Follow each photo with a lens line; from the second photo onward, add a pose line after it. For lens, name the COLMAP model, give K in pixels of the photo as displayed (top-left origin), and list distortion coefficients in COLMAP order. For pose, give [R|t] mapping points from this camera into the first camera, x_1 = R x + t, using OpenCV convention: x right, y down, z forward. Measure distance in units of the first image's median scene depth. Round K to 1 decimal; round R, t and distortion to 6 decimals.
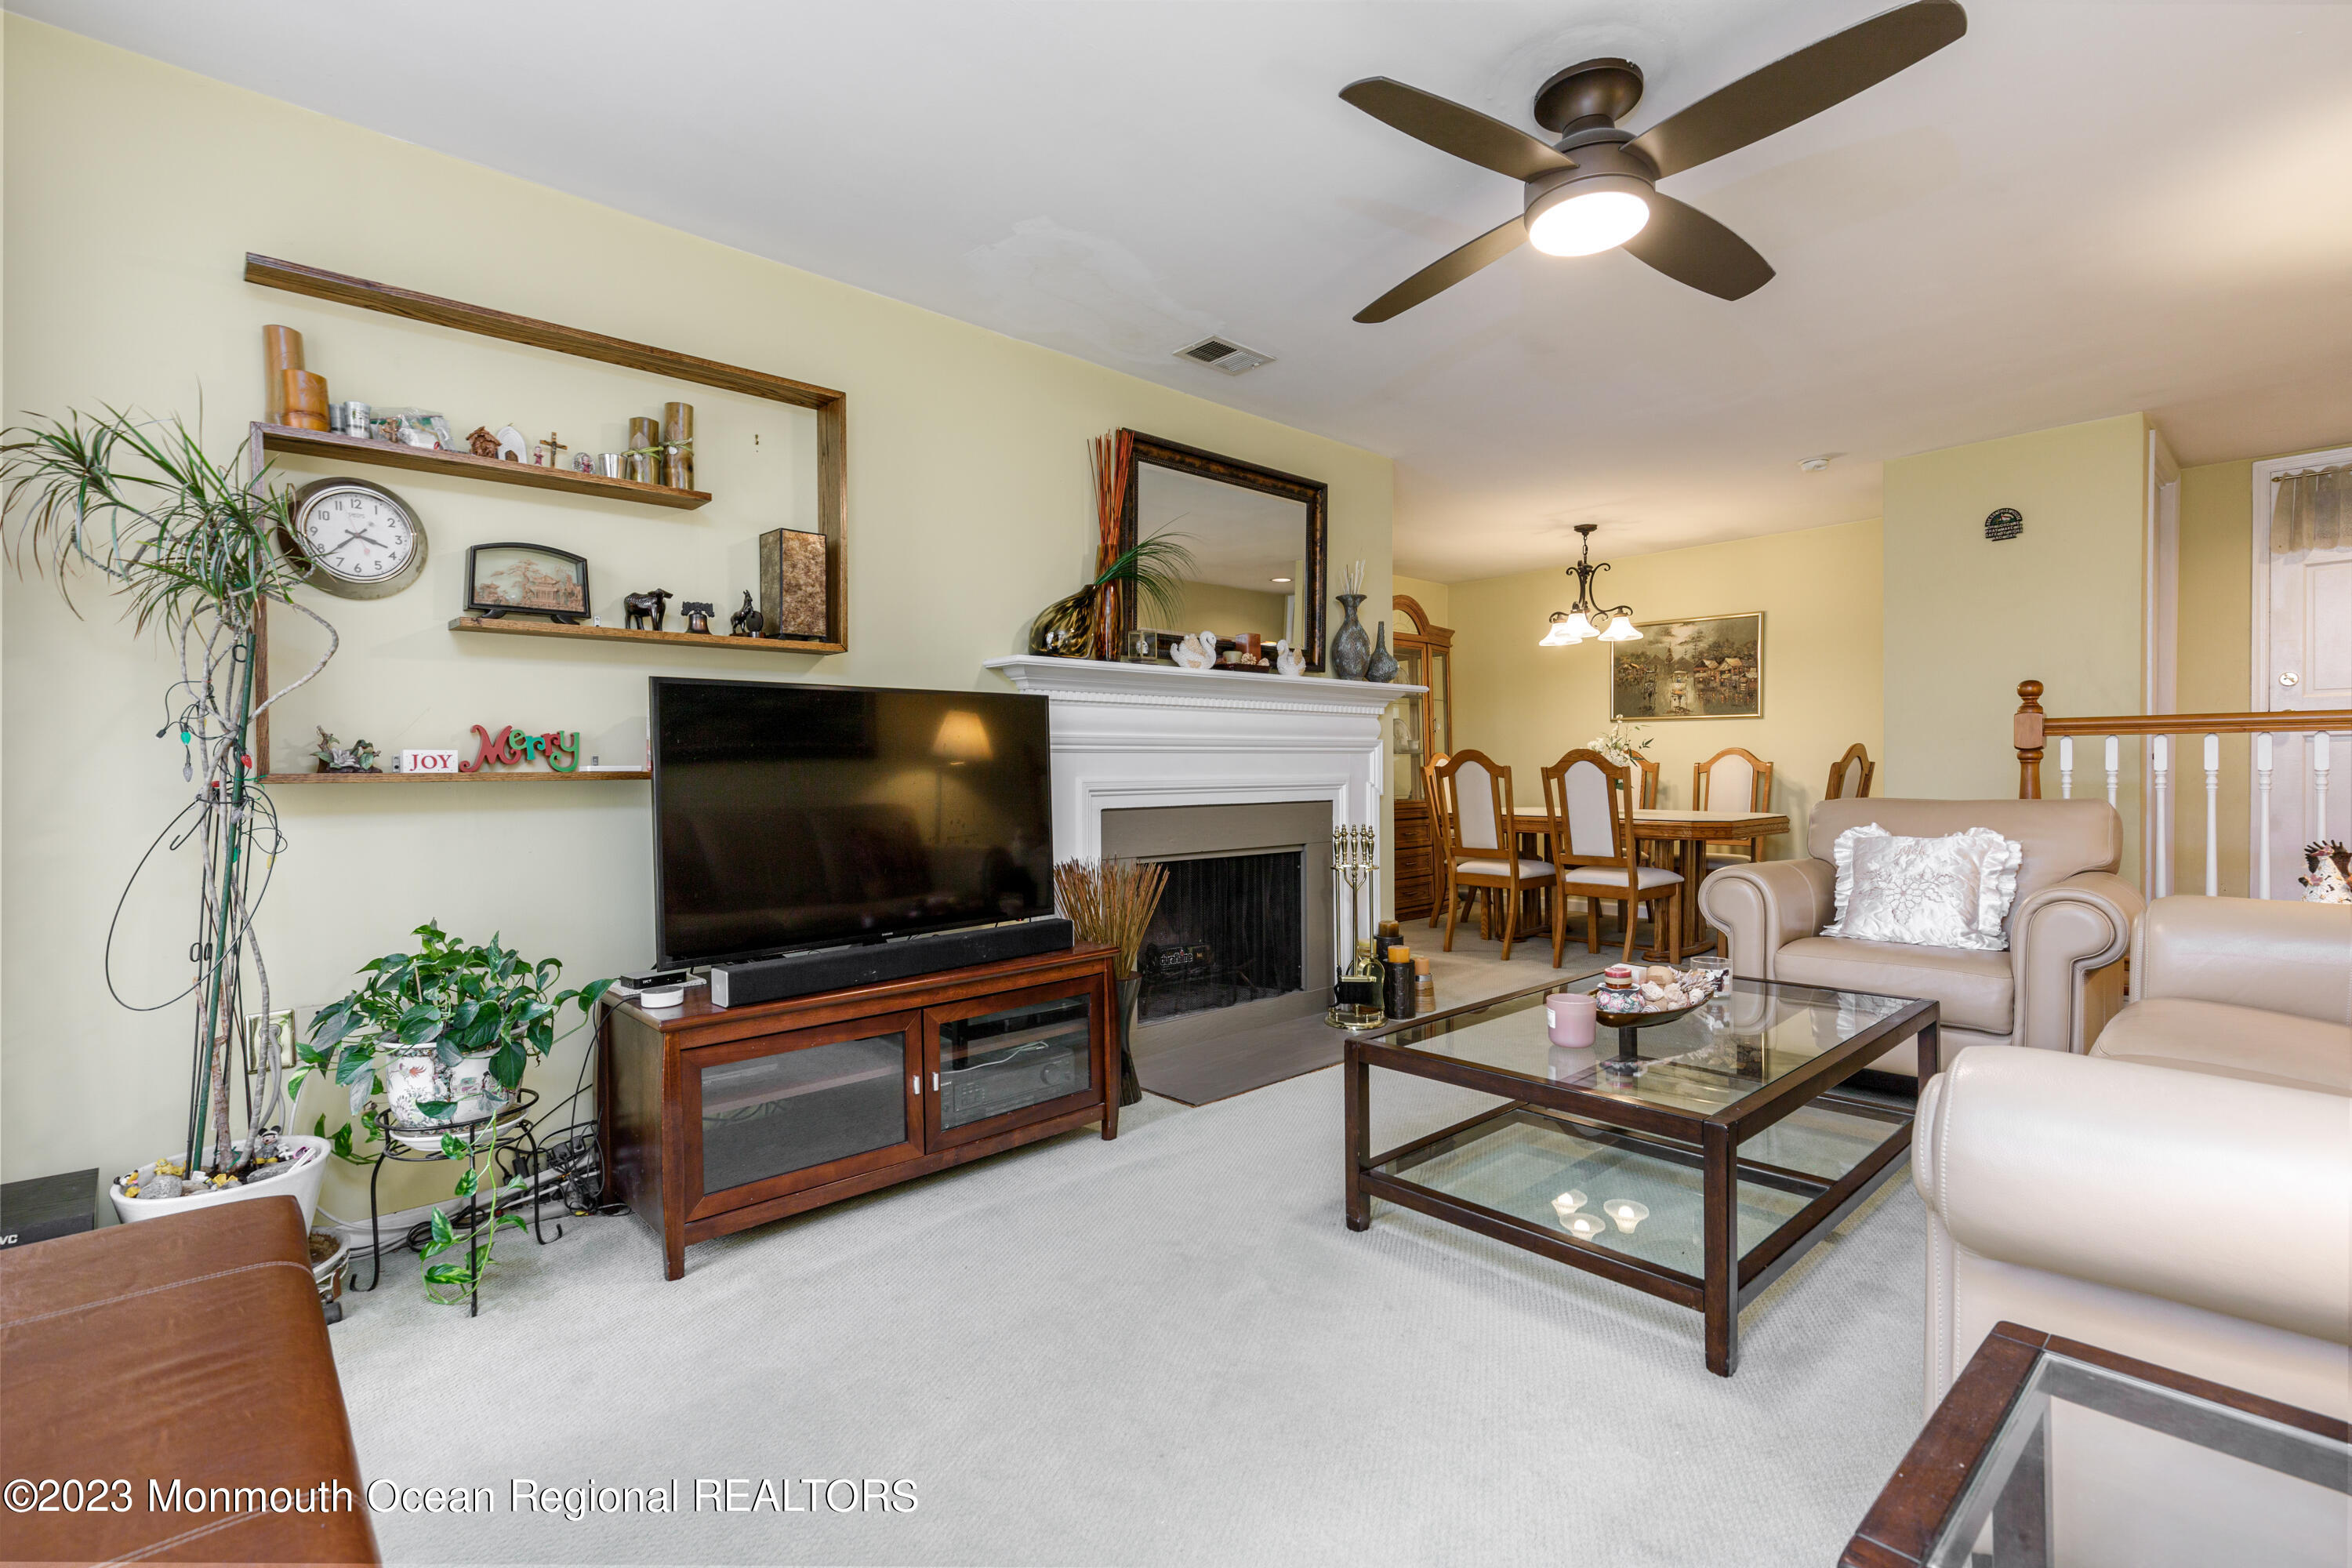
lens RADIAL K [[1044.8, 0, 1173.6], [0, 1044.8, 779.7], [0, 0, 1]] dist [0.006591, -0.001574]
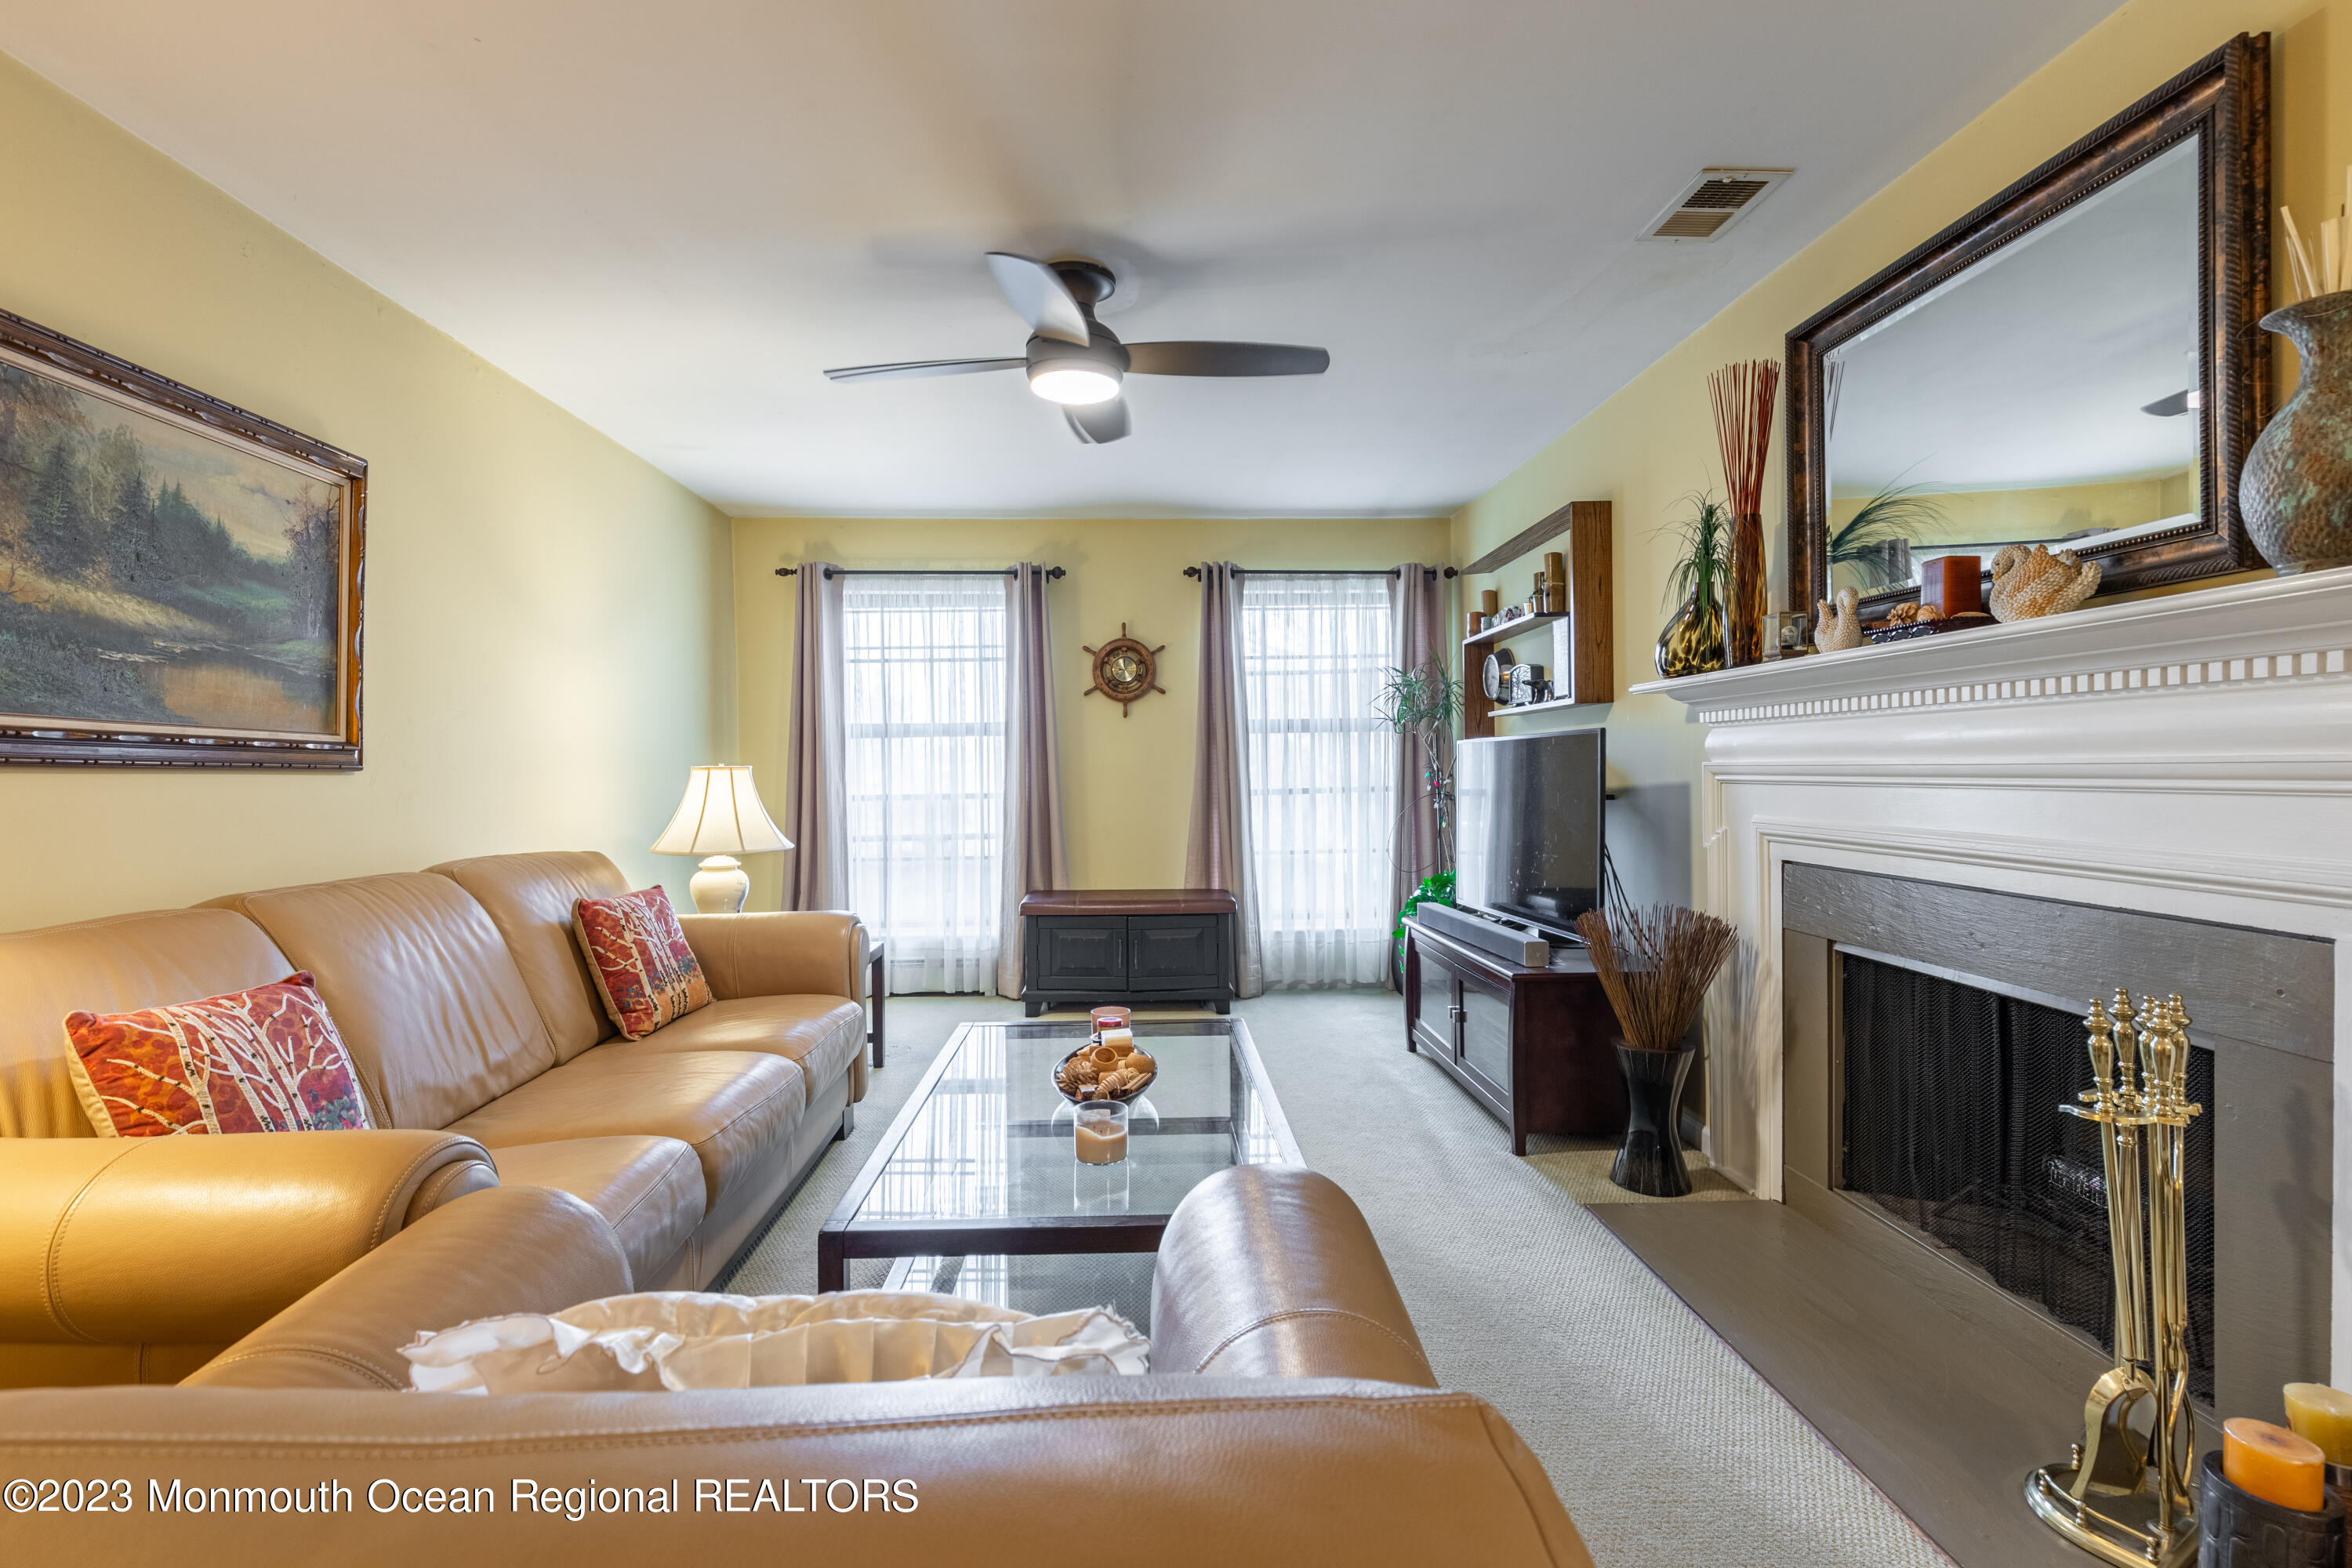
lens RADIAL K [[1044.8, 0, 1173.6], [0, 1044.8, 779.7], [0, 0, 1]] dist [0.006591, -0.001574]
pose [[-0.636825, 0.028071, -0.770497, 0.629386], [0.014889, 0.999598, 0.024112, -0.045190], [0.770865, 0.003883, -0.636987, 0.927022]]
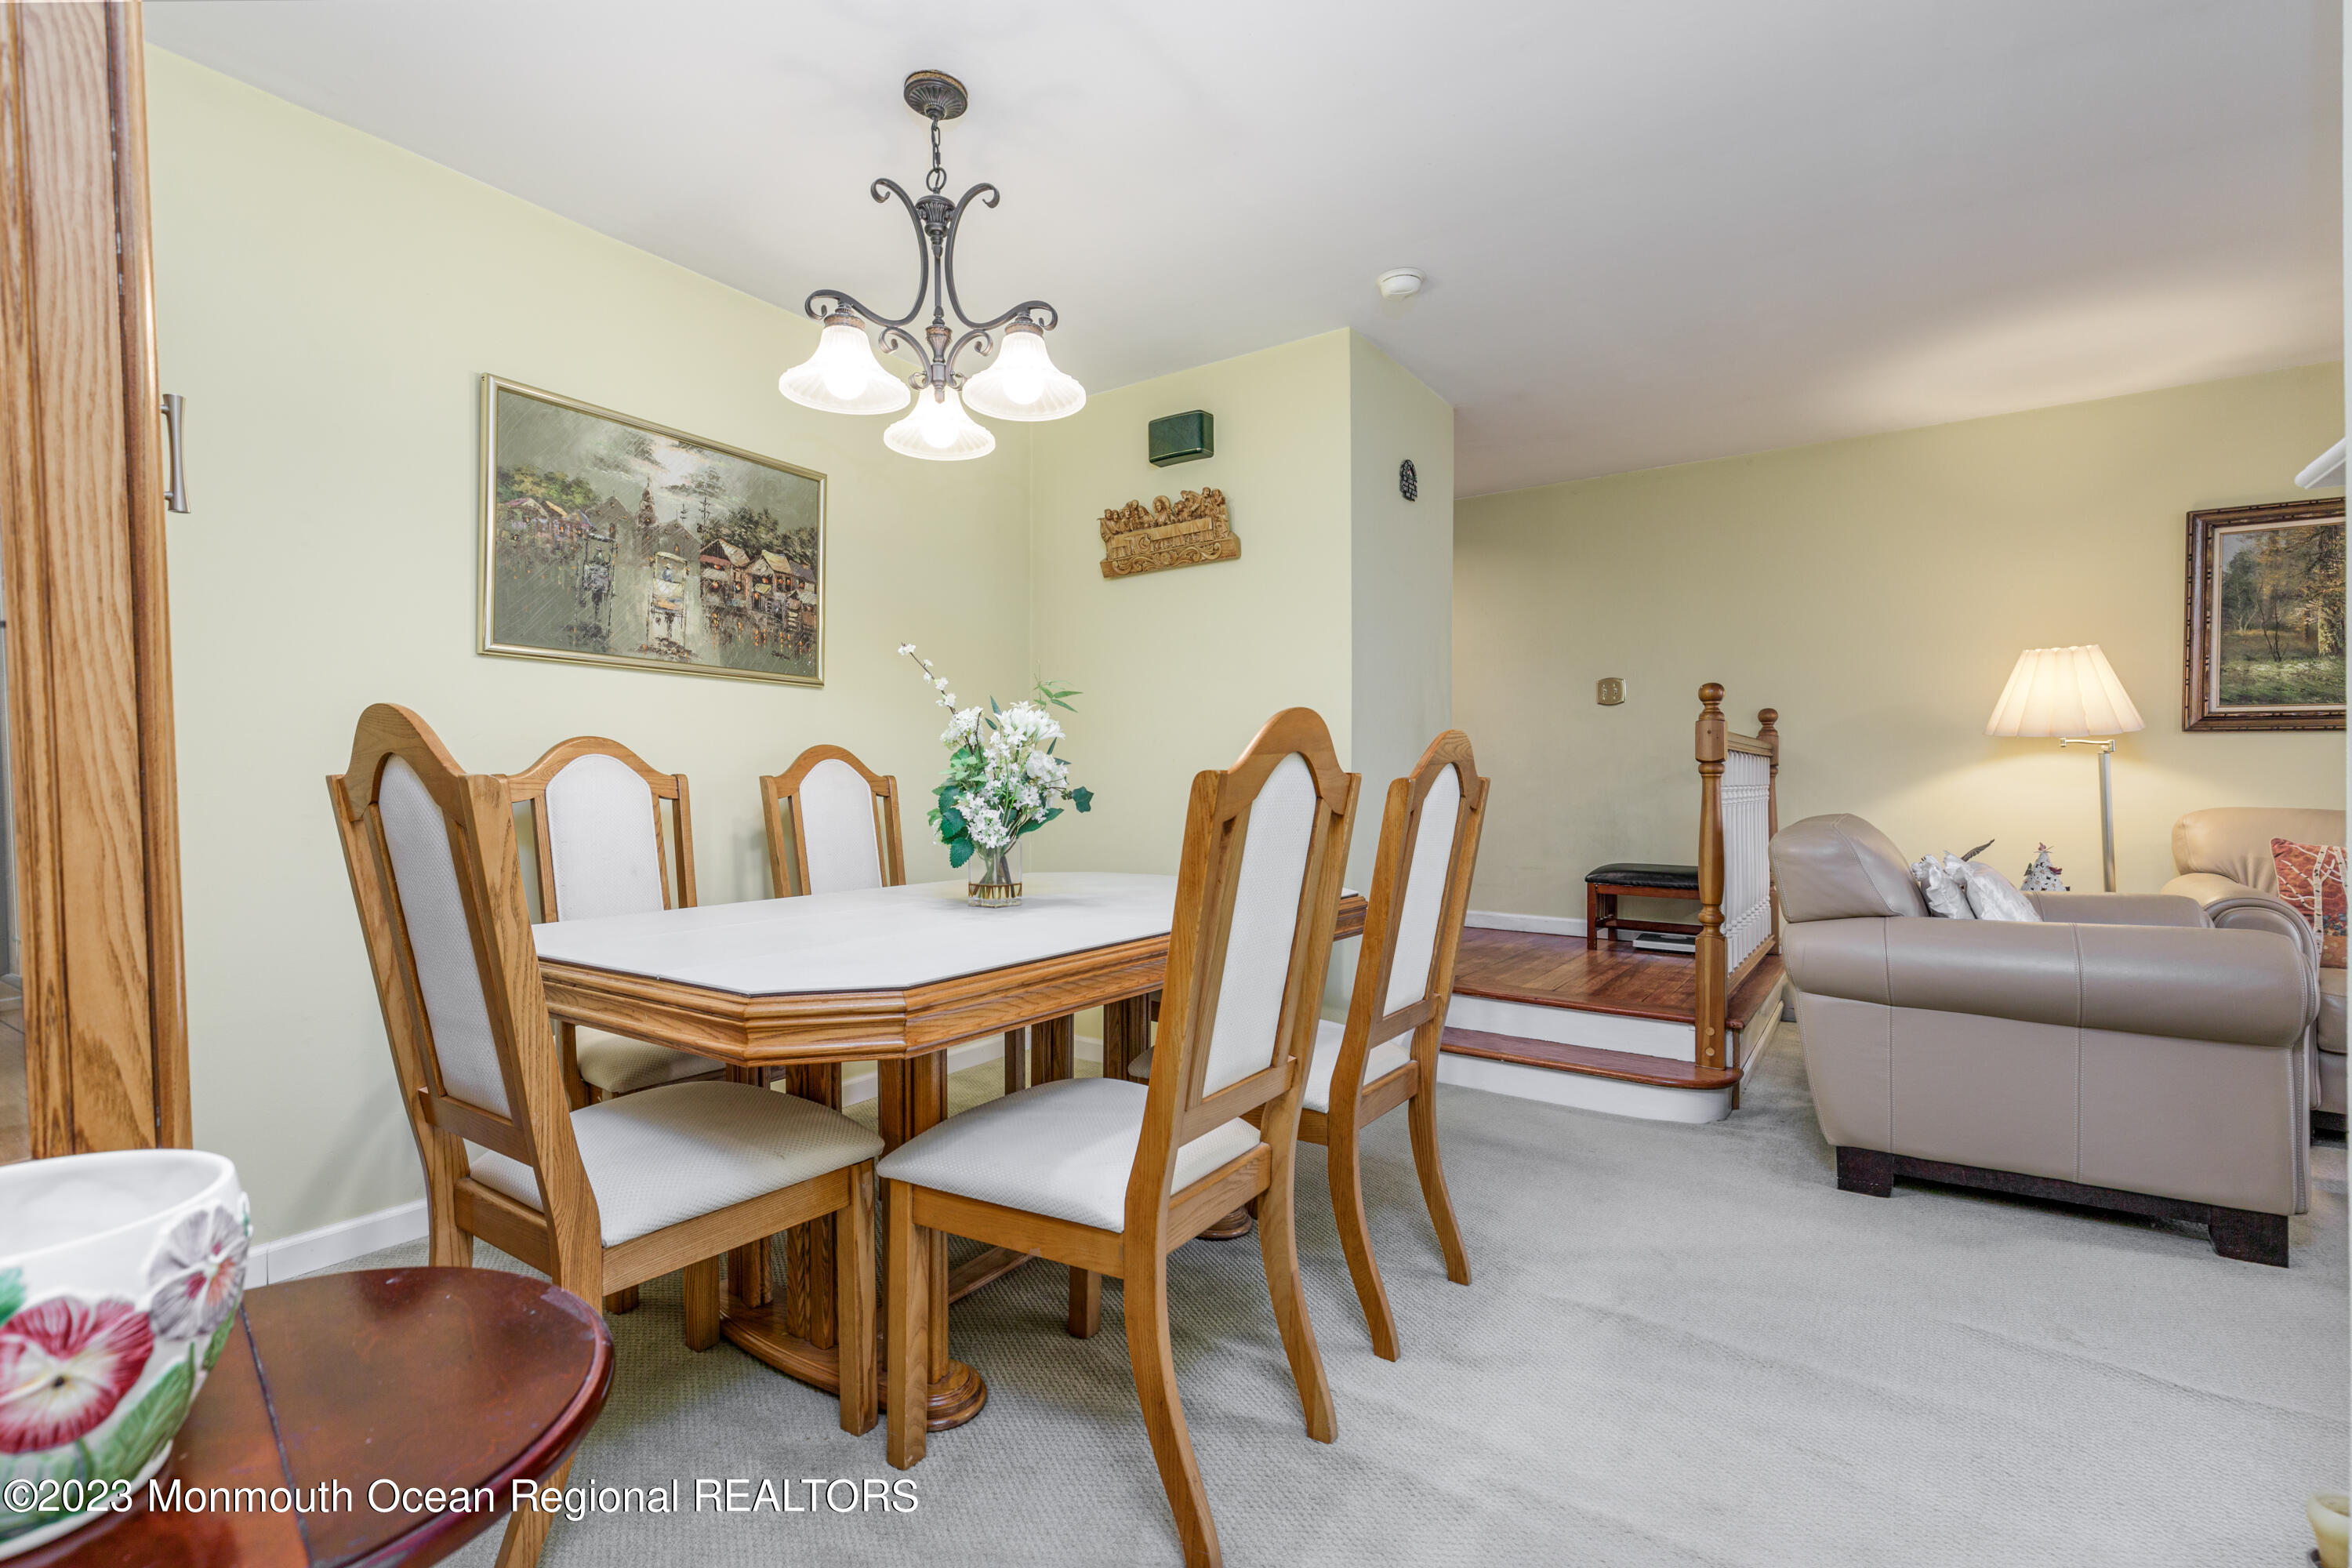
lens RADIAL K [[1044.8, 0, 1173.6], [0, 1044.8, 779.7], [0, 0, 1]] dist [0.006591, -0.001574]
pose [[-0.240014, 0.004880, 0.970757, 0.051067], [0.014857, 0.999889, -0.001353, -0.016346], [-0.970656, 0.014097, -0.240060, 1.399542]]
